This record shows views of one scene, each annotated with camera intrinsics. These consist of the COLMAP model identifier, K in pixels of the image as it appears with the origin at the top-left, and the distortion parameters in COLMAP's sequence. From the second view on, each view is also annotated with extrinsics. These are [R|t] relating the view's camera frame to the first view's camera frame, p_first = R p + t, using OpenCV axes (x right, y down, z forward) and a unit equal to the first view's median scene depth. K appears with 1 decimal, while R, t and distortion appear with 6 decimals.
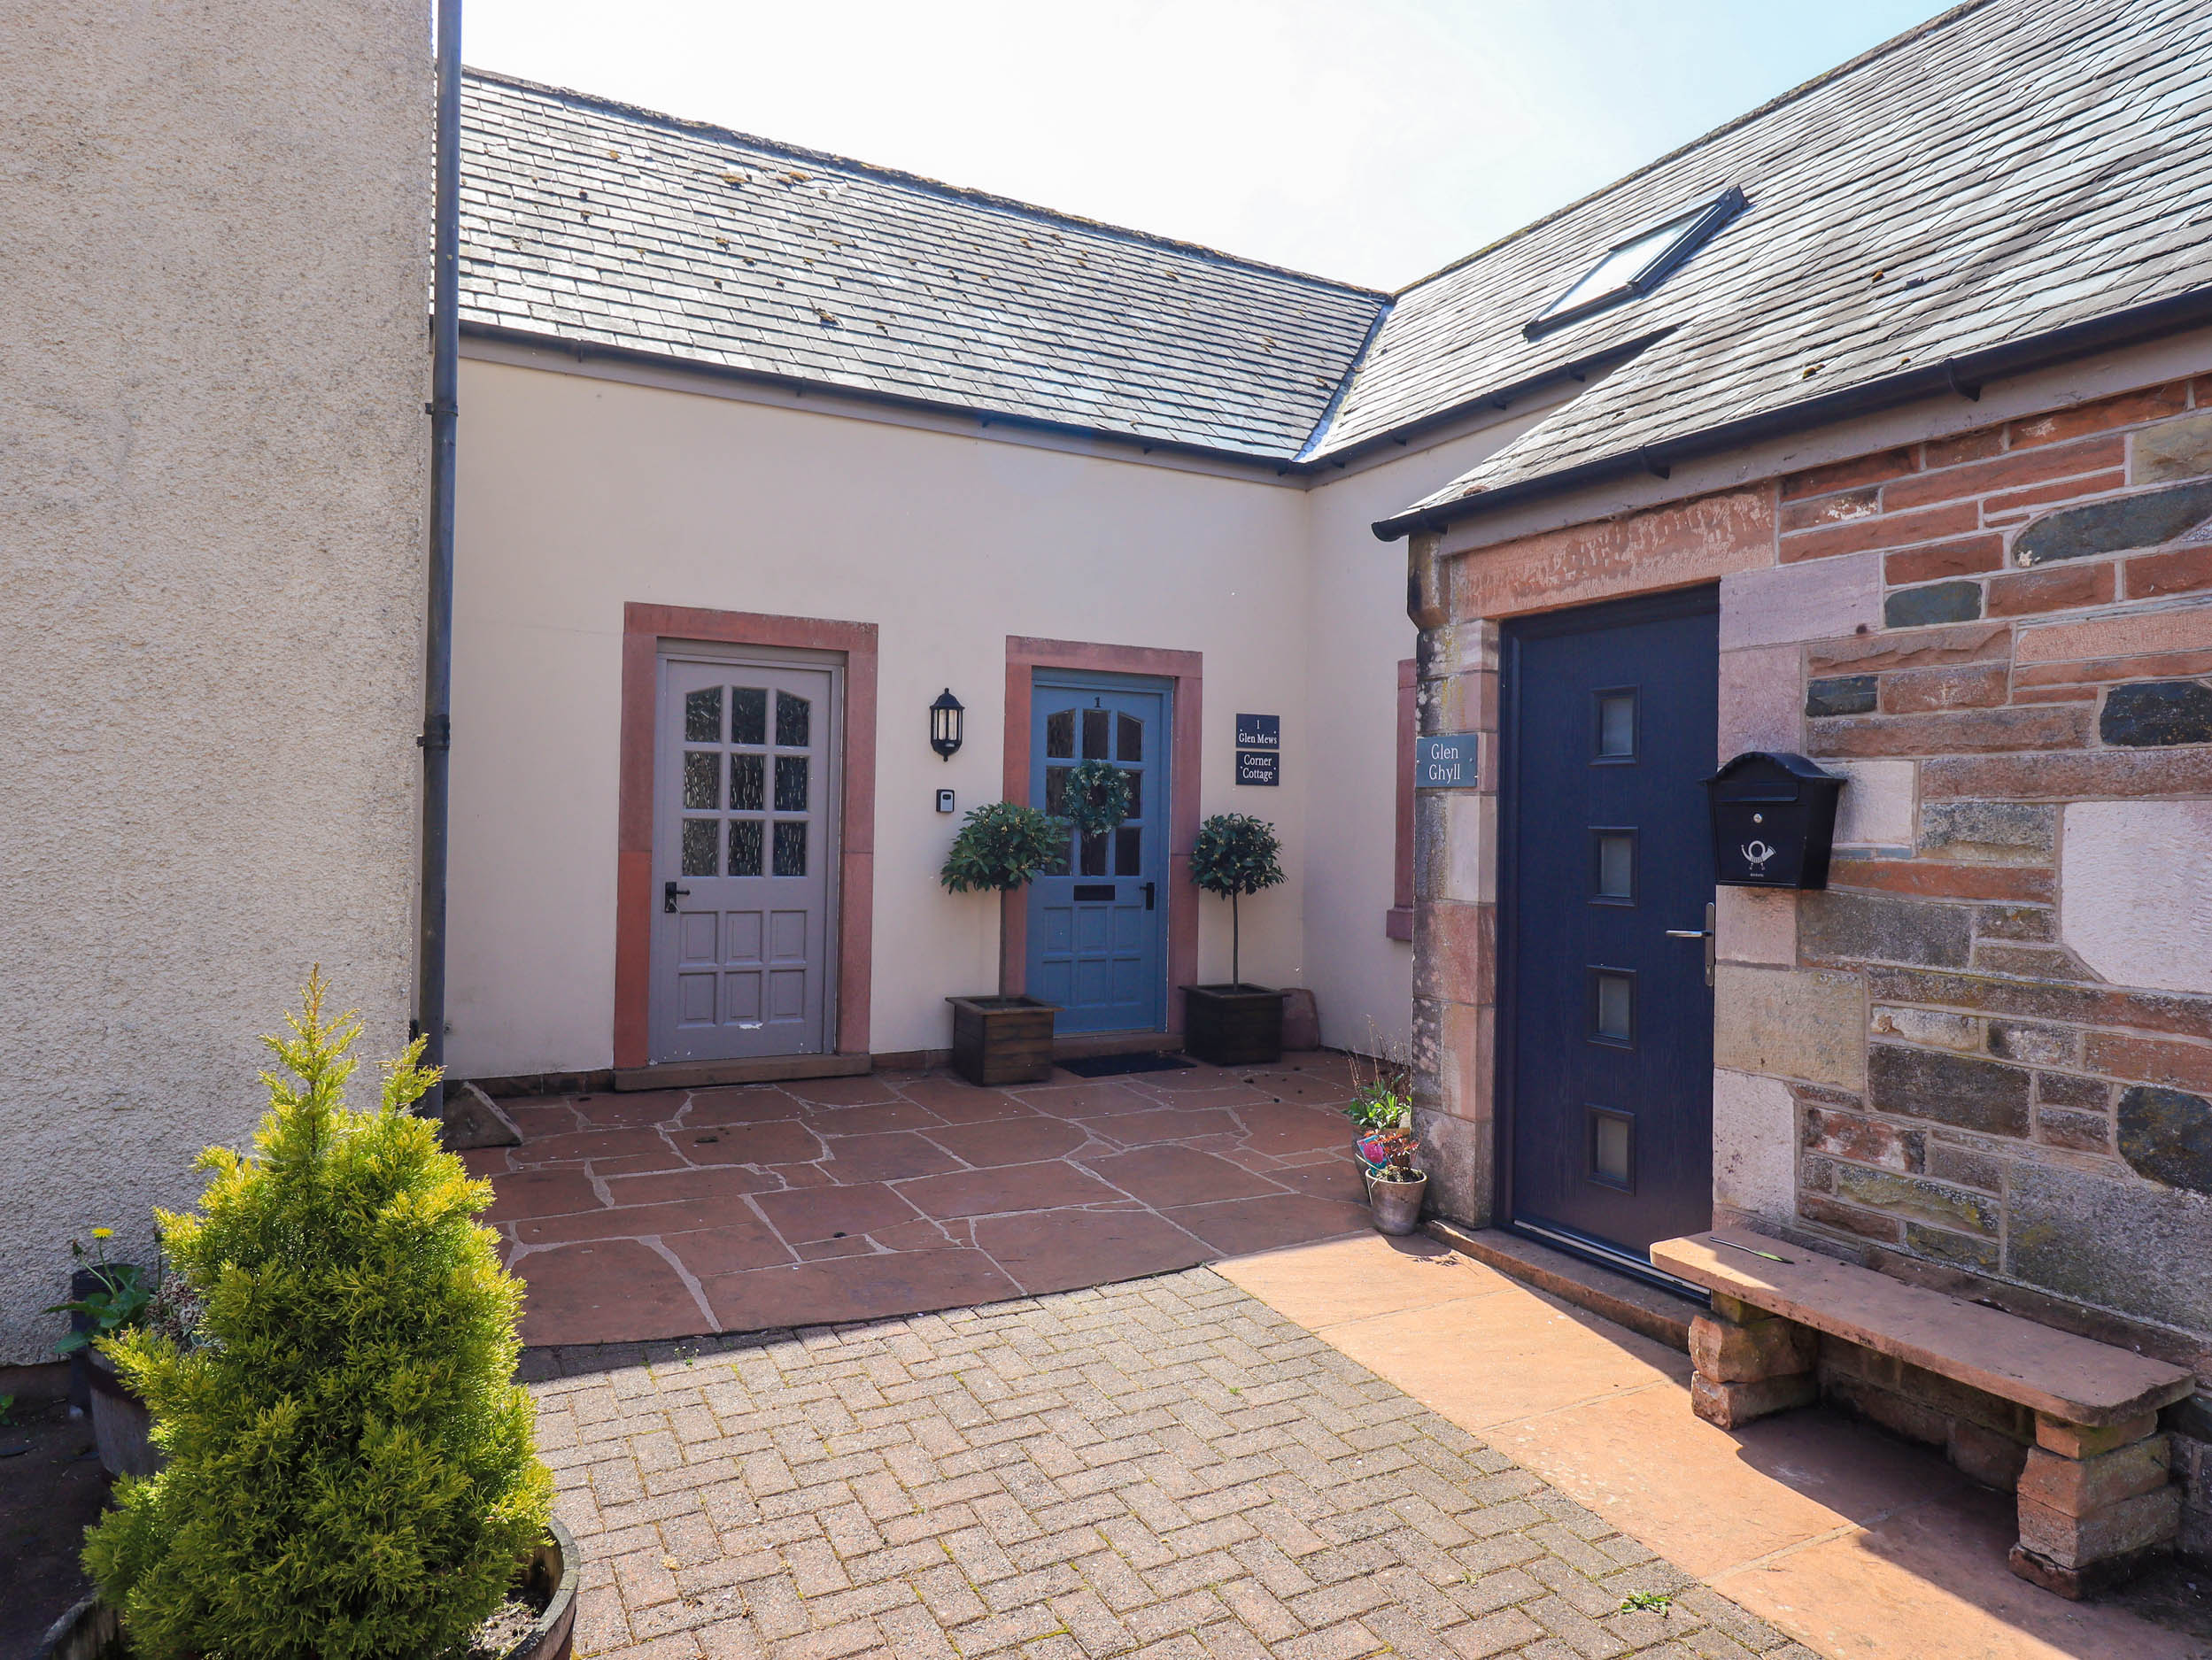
lens RADIAL K [[1335.5, 0, 1106.6], [0, 1335.5, 829.2], [0, 0, 1]] dist [0.002952, -0.000395]
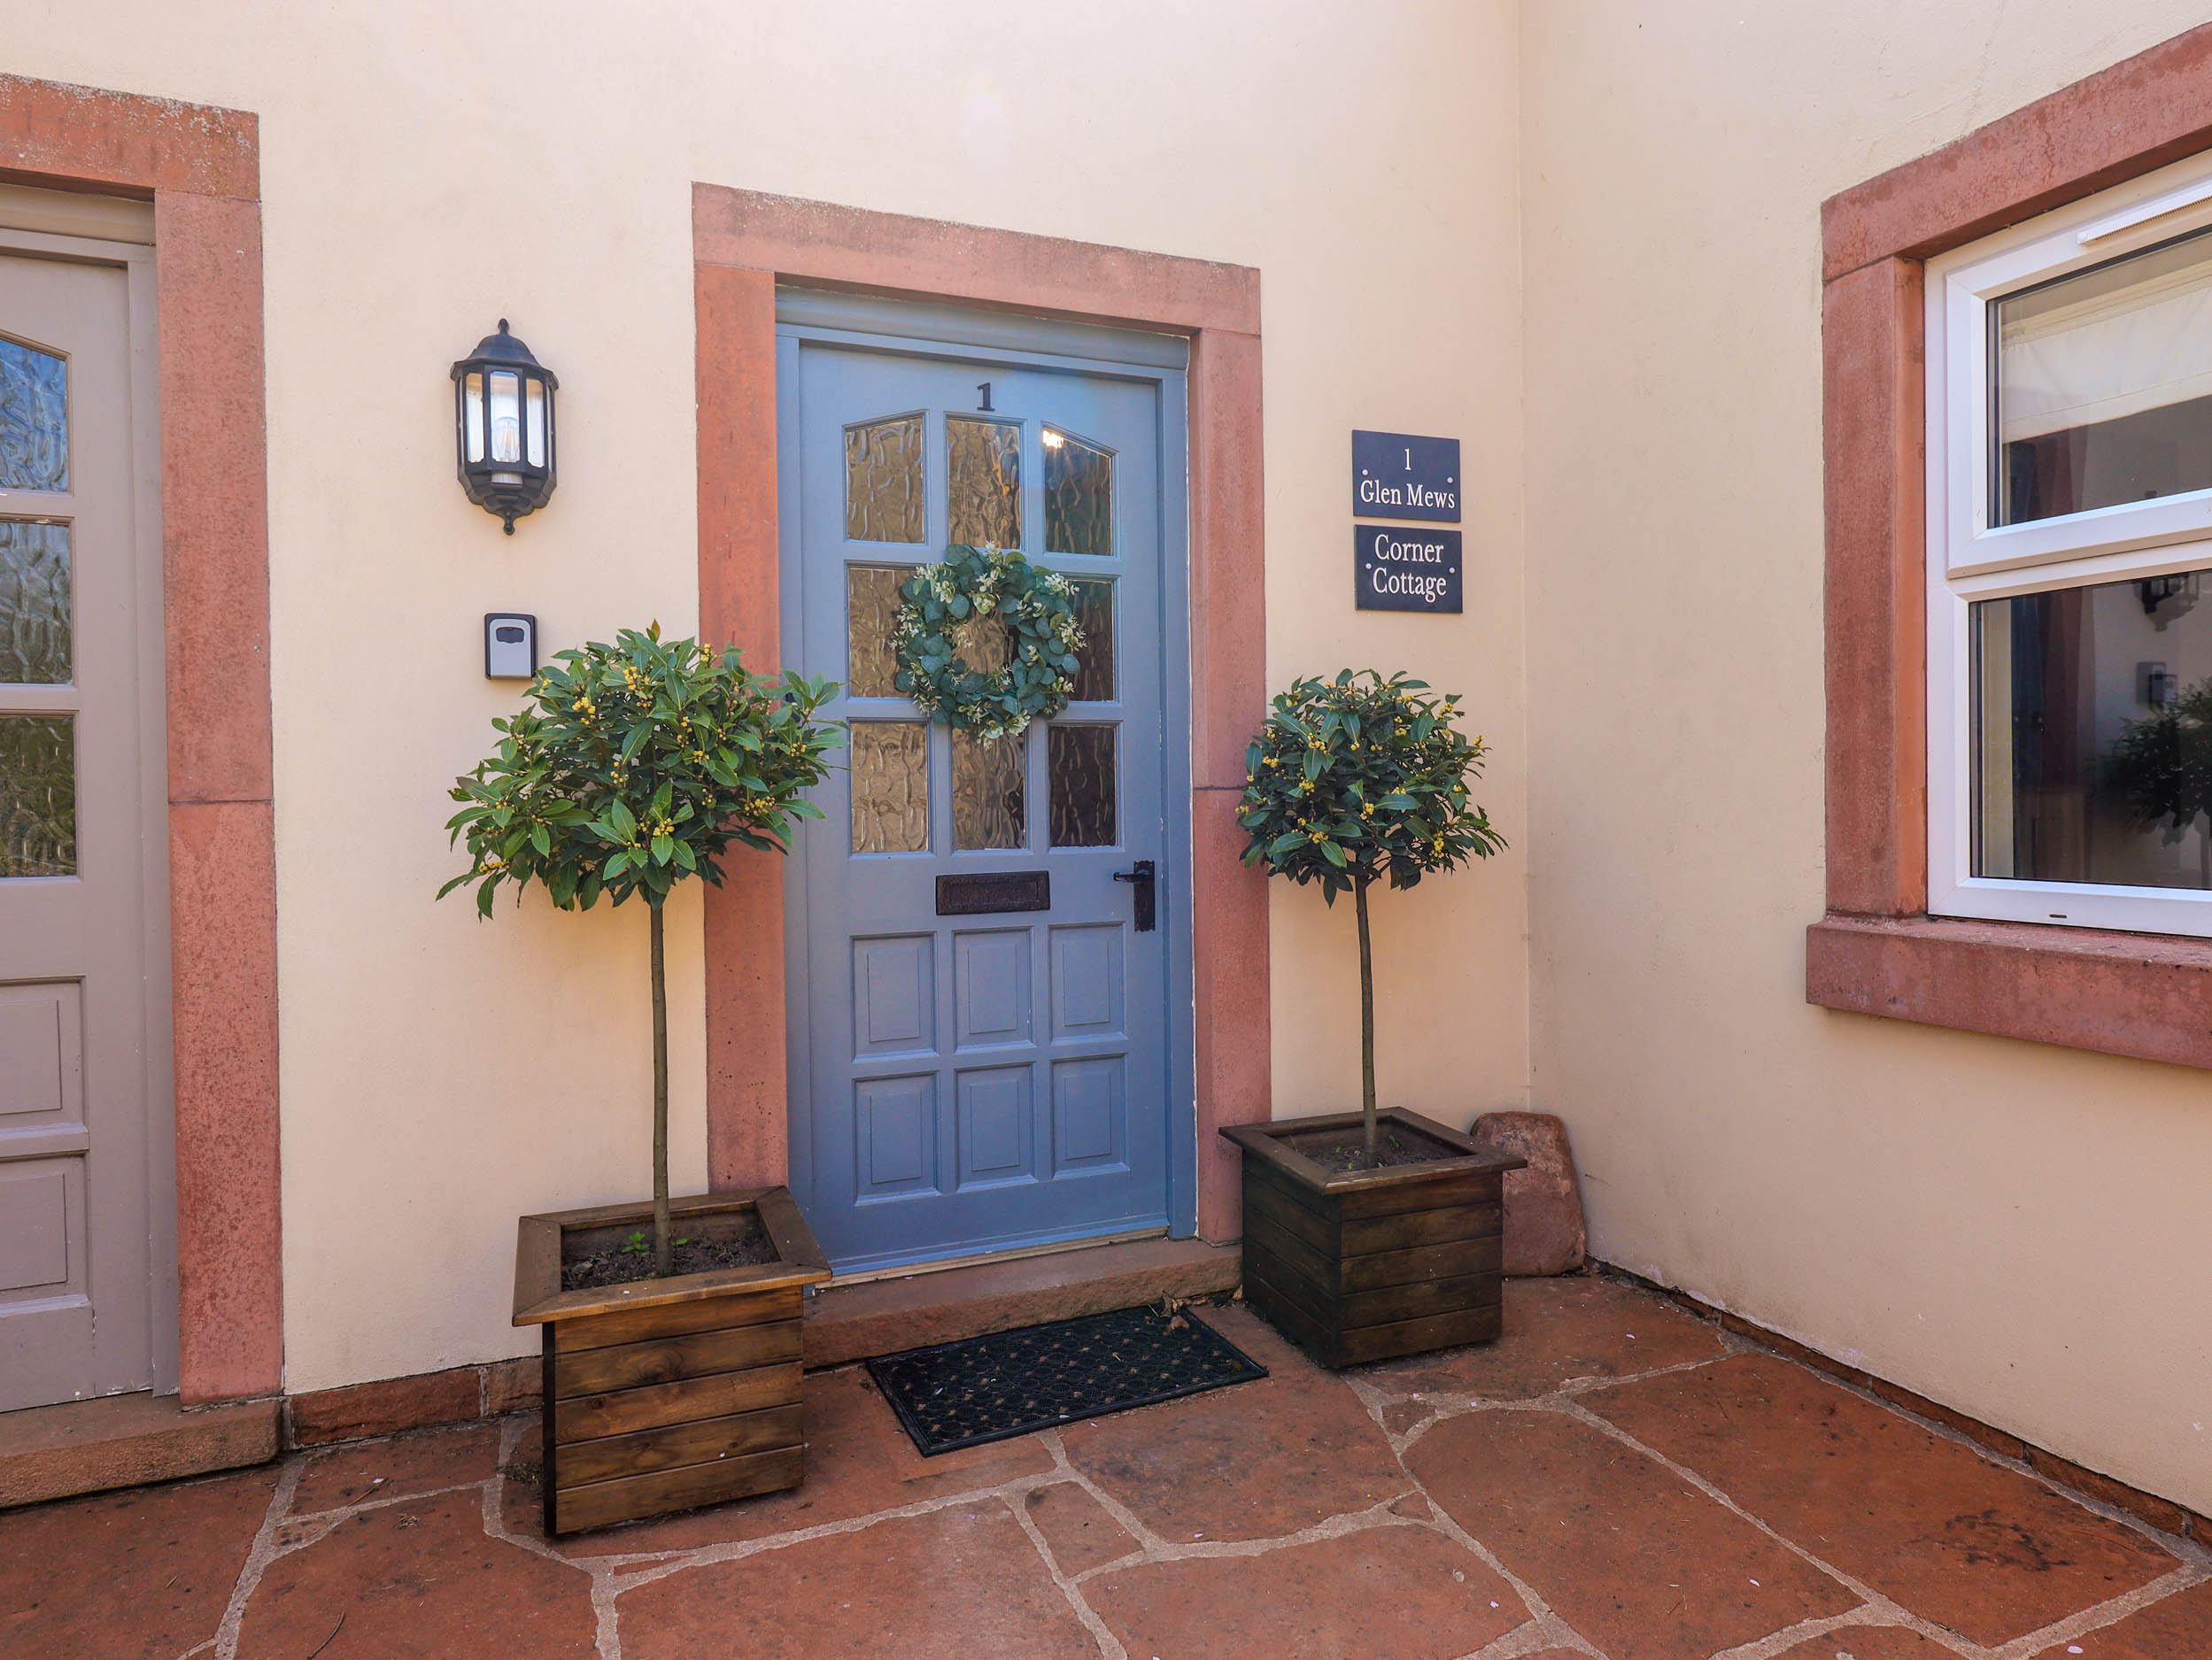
lens RADIAL K [[1335.5, 0, 1106.5], [0, 1335.5, 820.3], [0, 0, 1]] dist [0.002952, -0.000395]
pose [[0.995710, -0.029606, -0.087669, 0.057406], [0.031165, 0.999379, 0.016465, 0.021046], [0.087127, -0.019127, 0.996014, 0.611925]]
